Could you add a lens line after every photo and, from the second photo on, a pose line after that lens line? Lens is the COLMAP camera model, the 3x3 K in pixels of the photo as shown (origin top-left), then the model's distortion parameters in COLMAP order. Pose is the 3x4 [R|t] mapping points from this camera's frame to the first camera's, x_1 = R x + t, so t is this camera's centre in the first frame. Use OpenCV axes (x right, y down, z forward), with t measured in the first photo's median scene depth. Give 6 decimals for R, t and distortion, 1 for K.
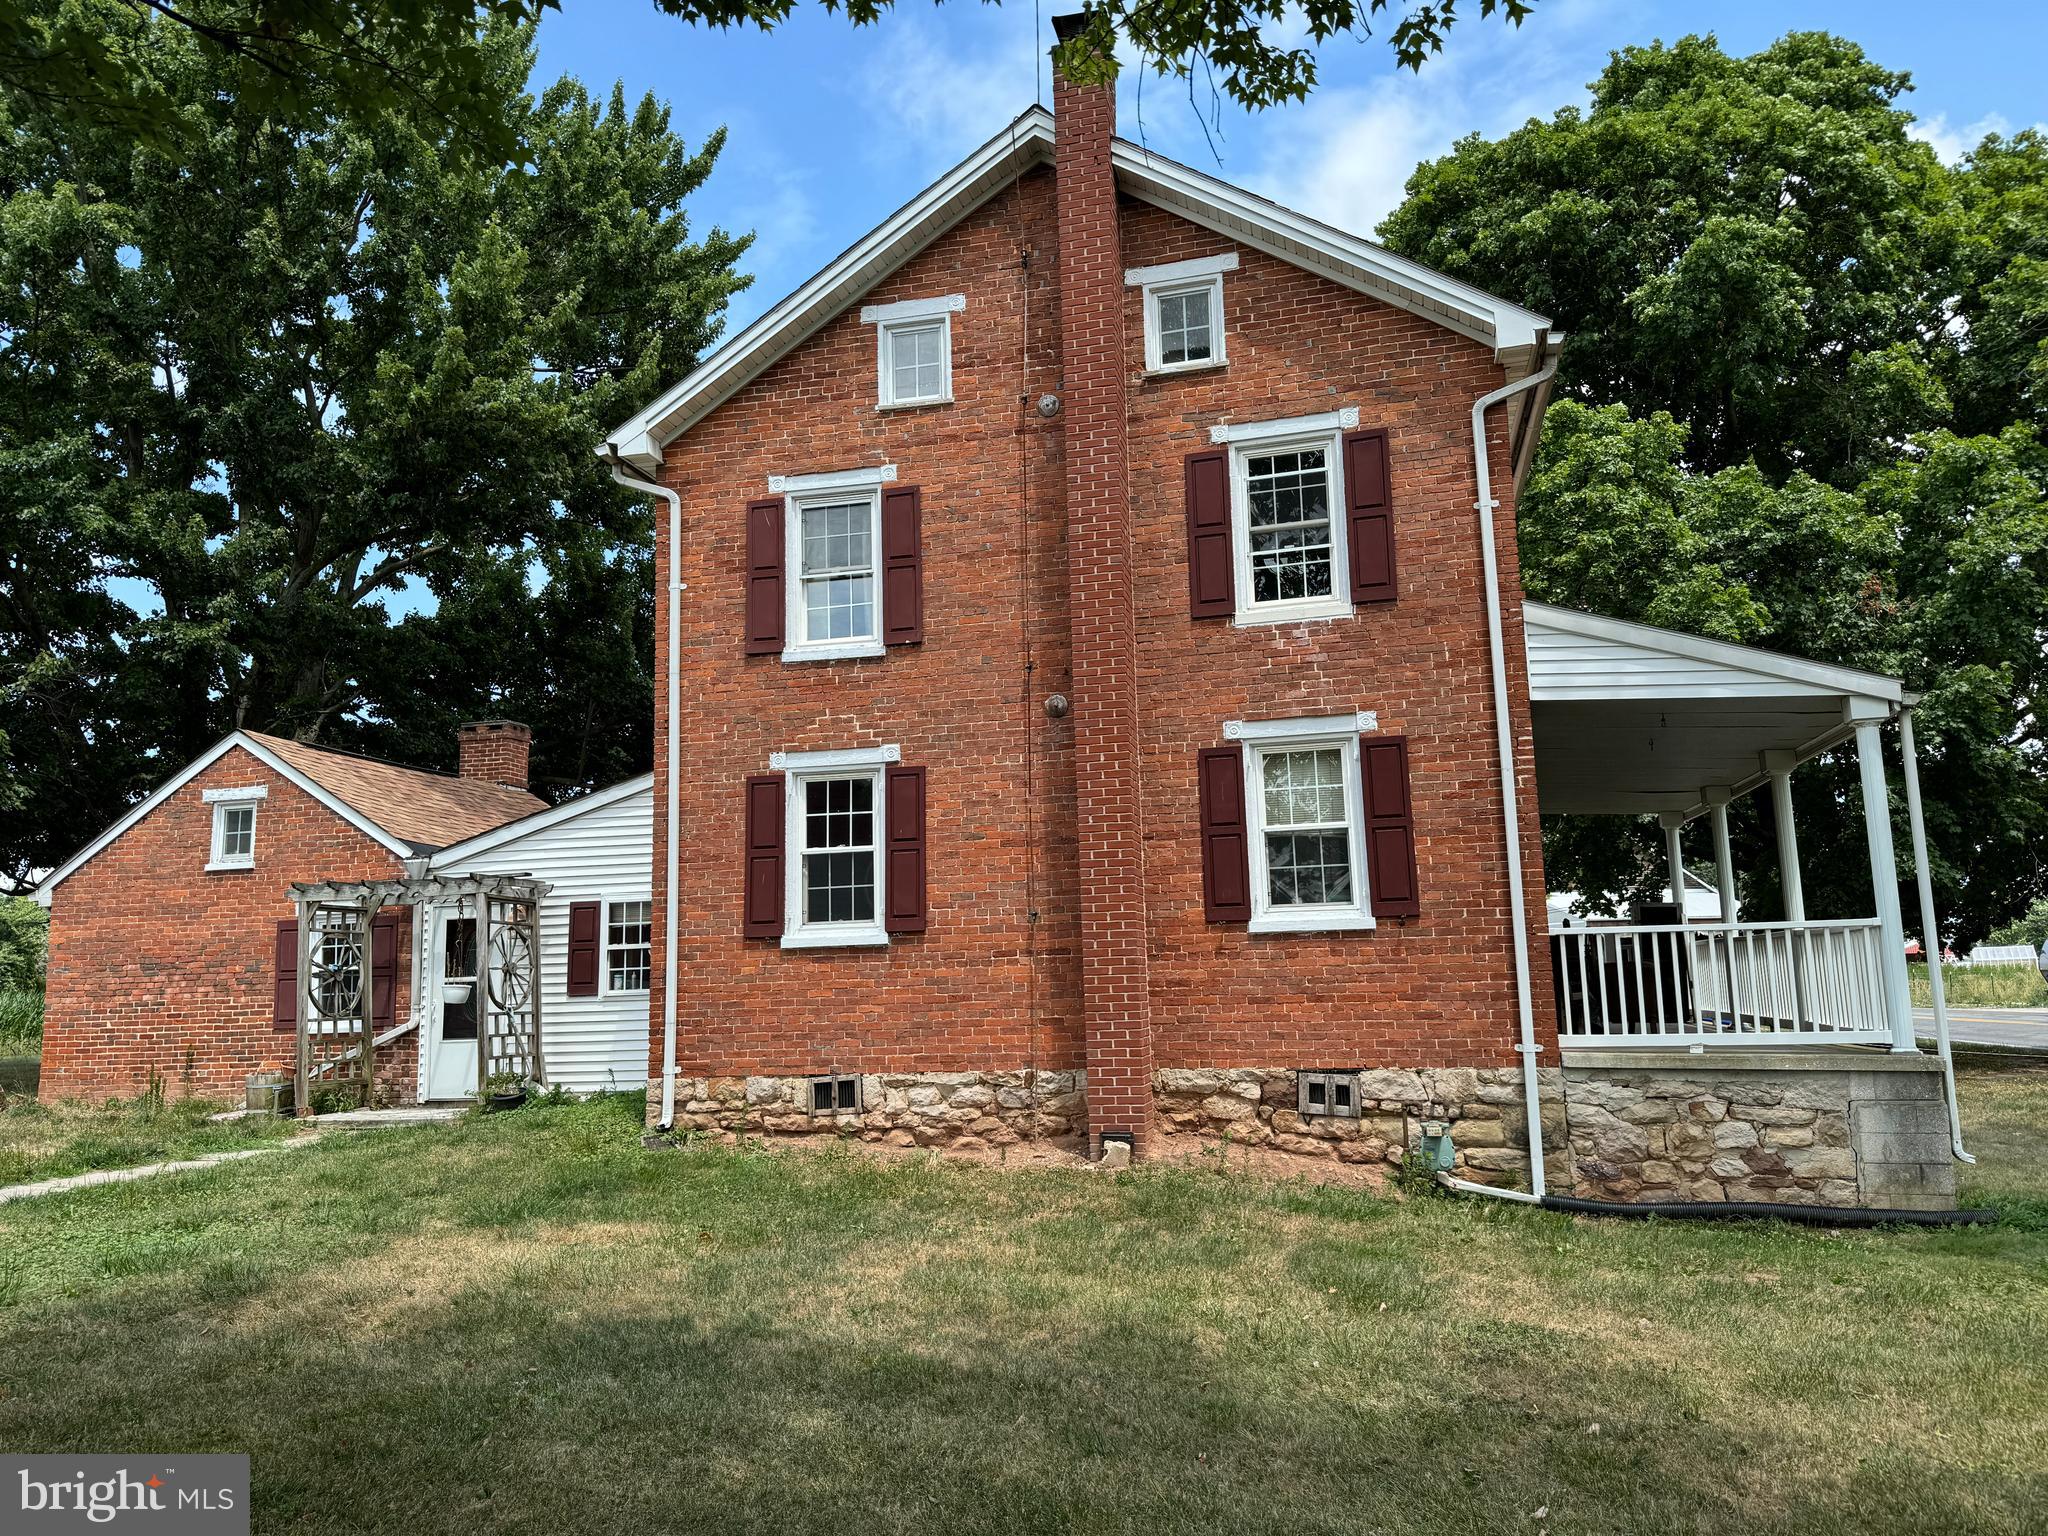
lens RADIAL K [[1459.0, 0, 1024.0], [0, 1459.0, 768.0], [0, 0, 1]] dist [0.126365, -0.177460]
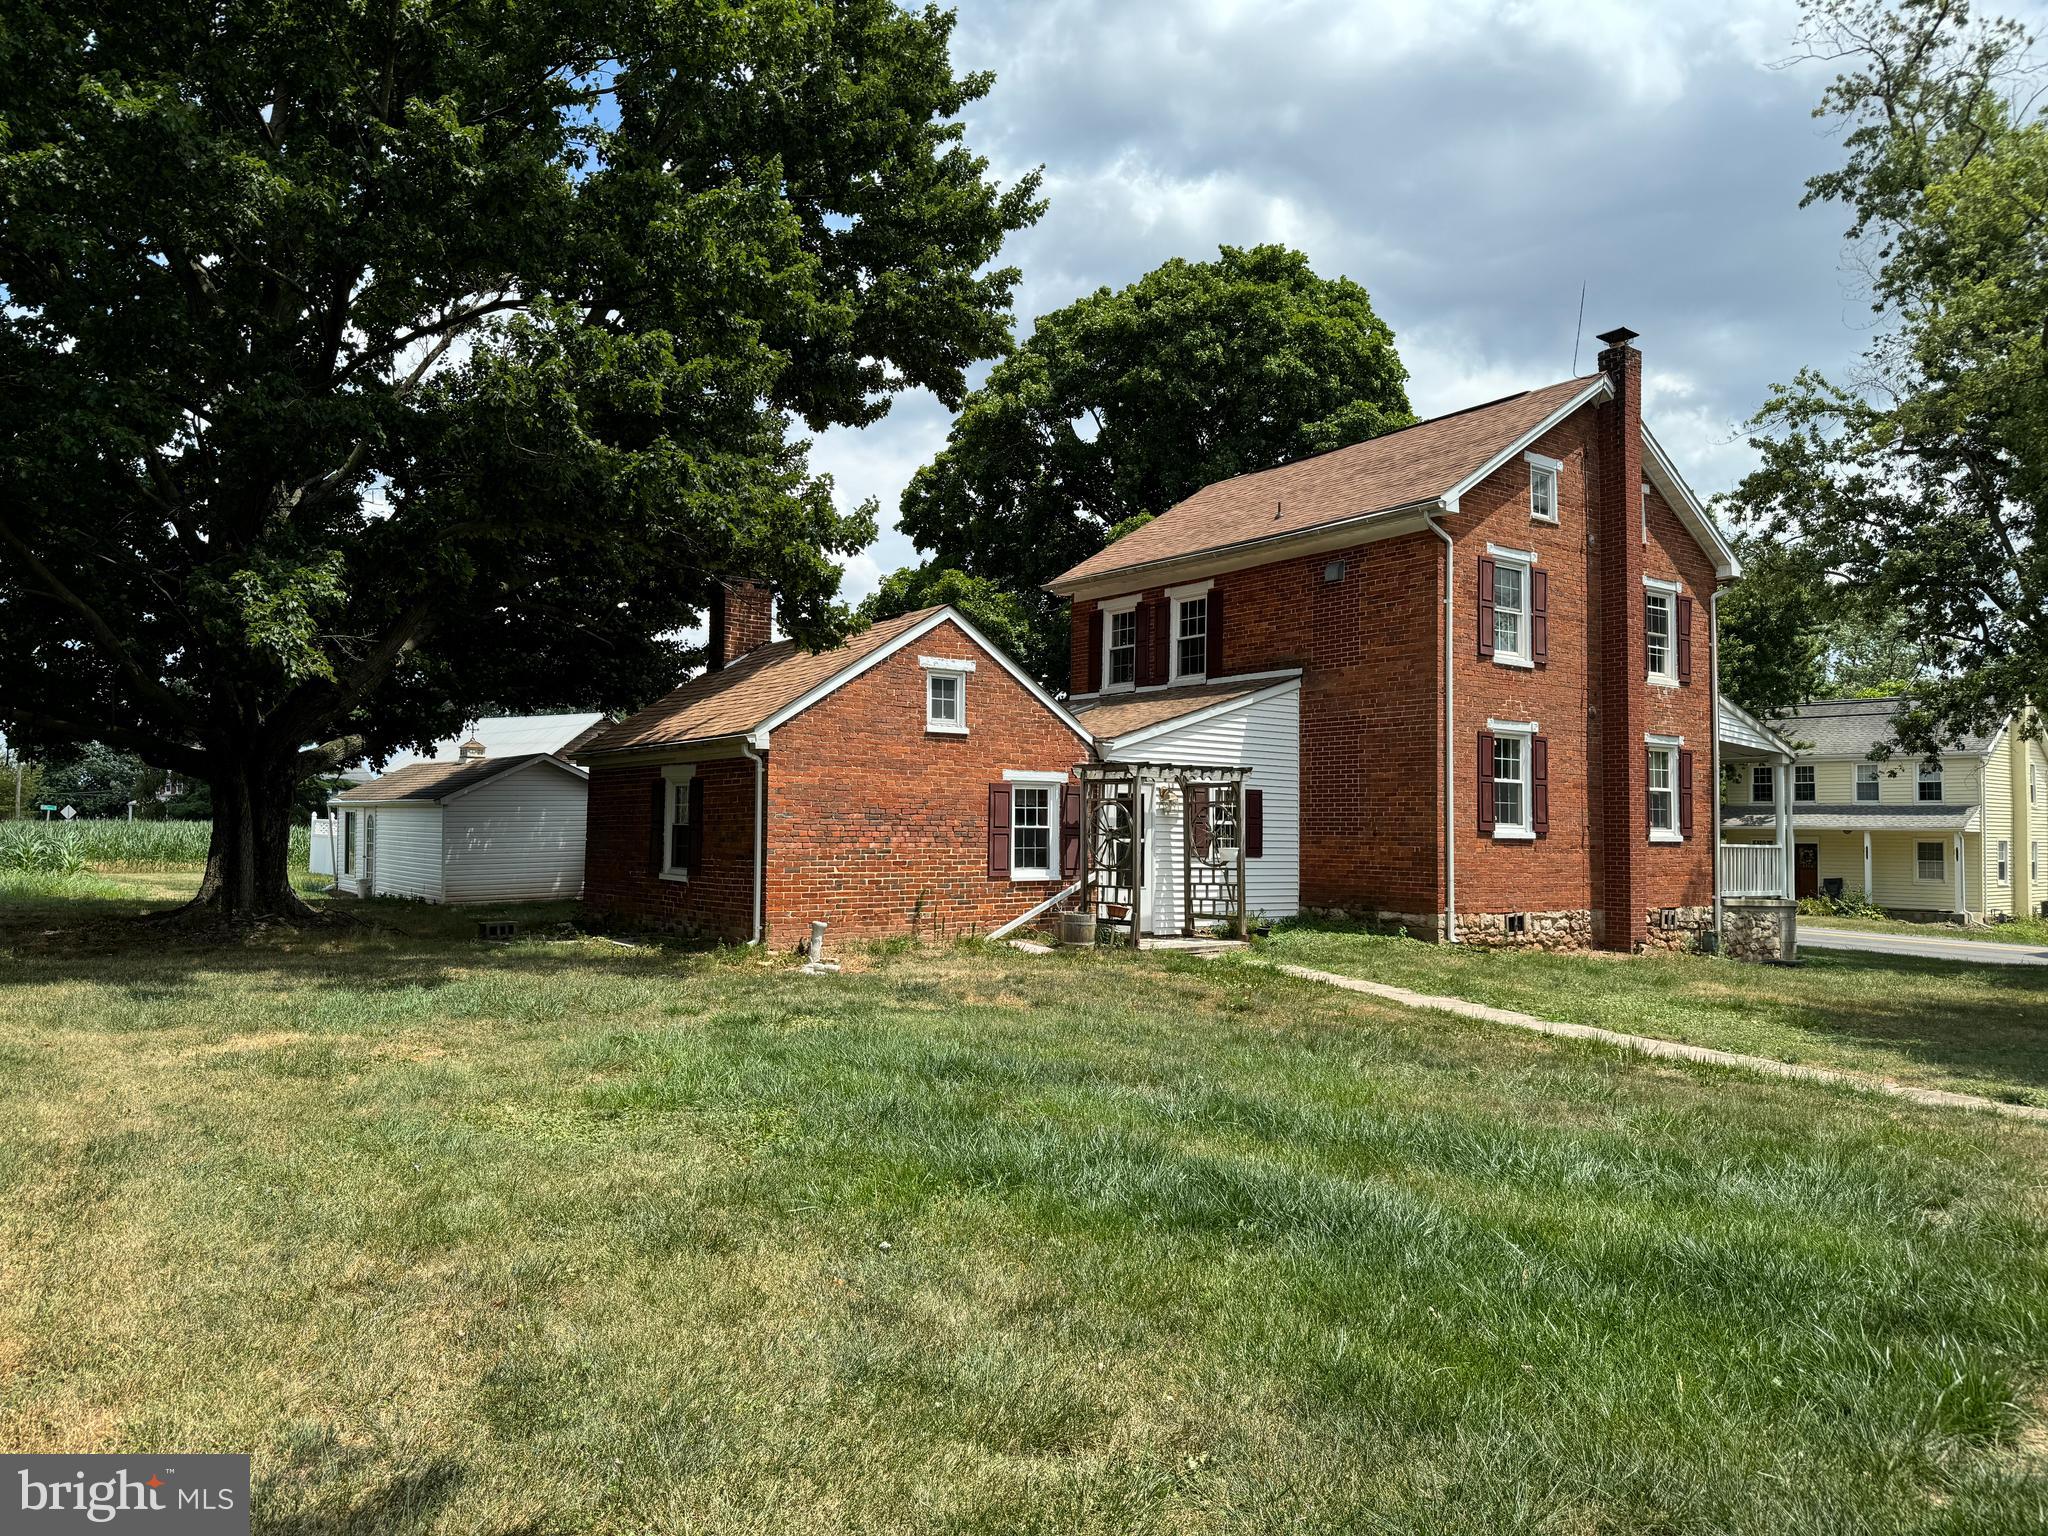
lens RADIAL K [[1459.0, 0, 1024.0], [0, 1459.0, 768.0], [0, 0, 1]] dist [0.126365, -0.177460]
pose [[0.622152, 0.071752, 0.779602, -1.784456], [-0.142701, 0.989503, 0.022811, 0.081595], [-0.769781, -0.125442, 0.625860, 0.370500]]
